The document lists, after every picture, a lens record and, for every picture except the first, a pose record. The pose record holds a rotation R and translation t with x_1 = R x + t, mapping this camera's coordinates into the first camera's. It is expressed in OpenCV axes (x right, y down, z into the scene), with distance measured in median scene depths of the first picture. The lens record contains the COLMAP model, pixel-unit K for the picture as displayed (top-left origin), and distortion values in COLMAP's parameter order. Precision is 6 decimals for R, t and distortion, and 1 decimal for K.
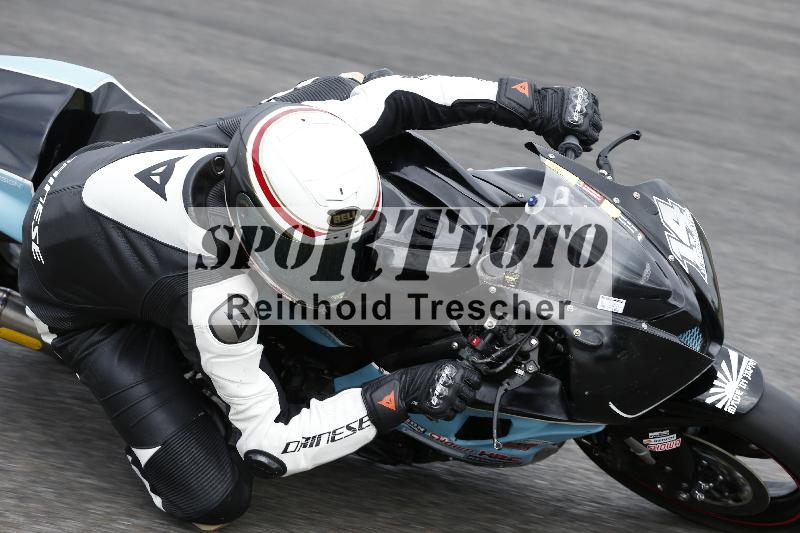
lens RADIAL K [[5188.0, 0, 443.4], [0, 5188.0, 265.8], [0, 0, 1]] dist [0.666847, 0.000000]
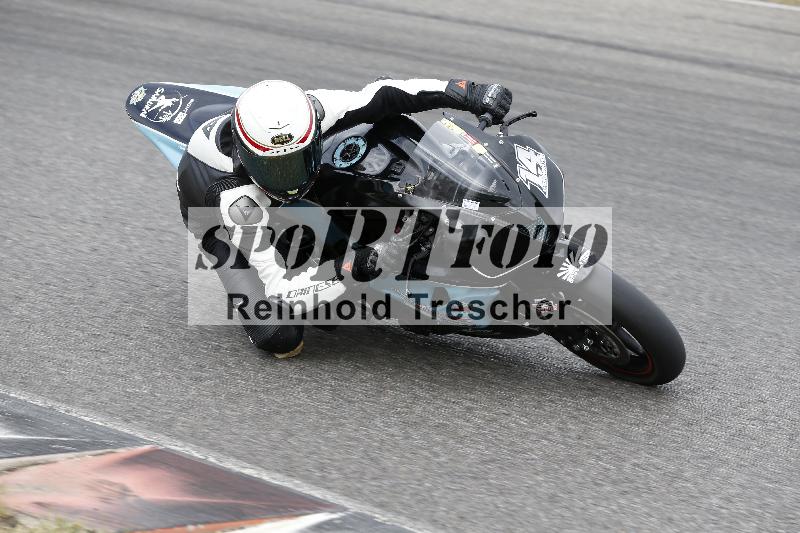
lens RADIAL K [[5188.0, 0, 398.5], [0, 5188.0, 265.6], [0, 0, 1]] dist [0.666847, 0.000000]
pose [[0.915142, -0.006309, -0.403082, 0.656519], [-0.045904, 0.991743, -0.119743, 0.218797], [0.400509, 0.128085, 0.907296, -0.475414]]
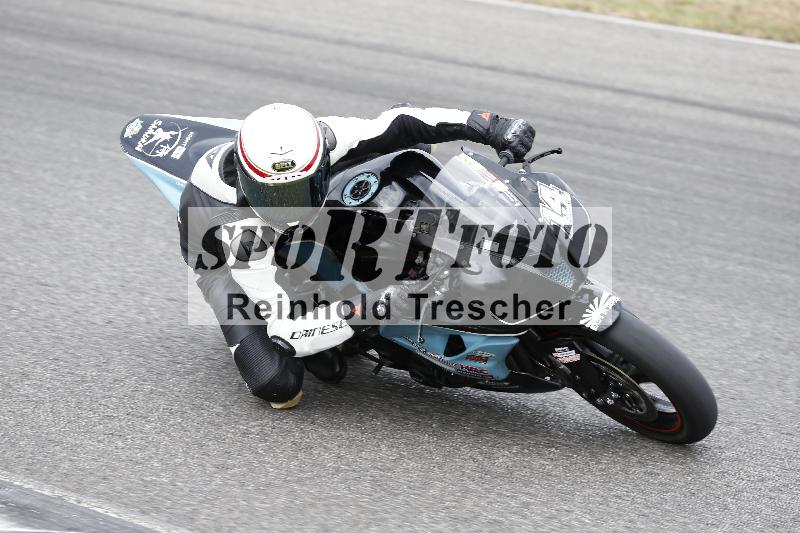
lens RADIAL K [[5748.6, 0, 399.0], [0, 5748.6, 264.5], [0, 0, 1]] dist [1.352243, 0.000000]
pose [[0.911653, -0.005244, -0.410928, 0.684350], [-0.054246, 0.989634, -0.132975, 0.232799], [0.407365, 0.143518, 0.901918, -0.510403]]
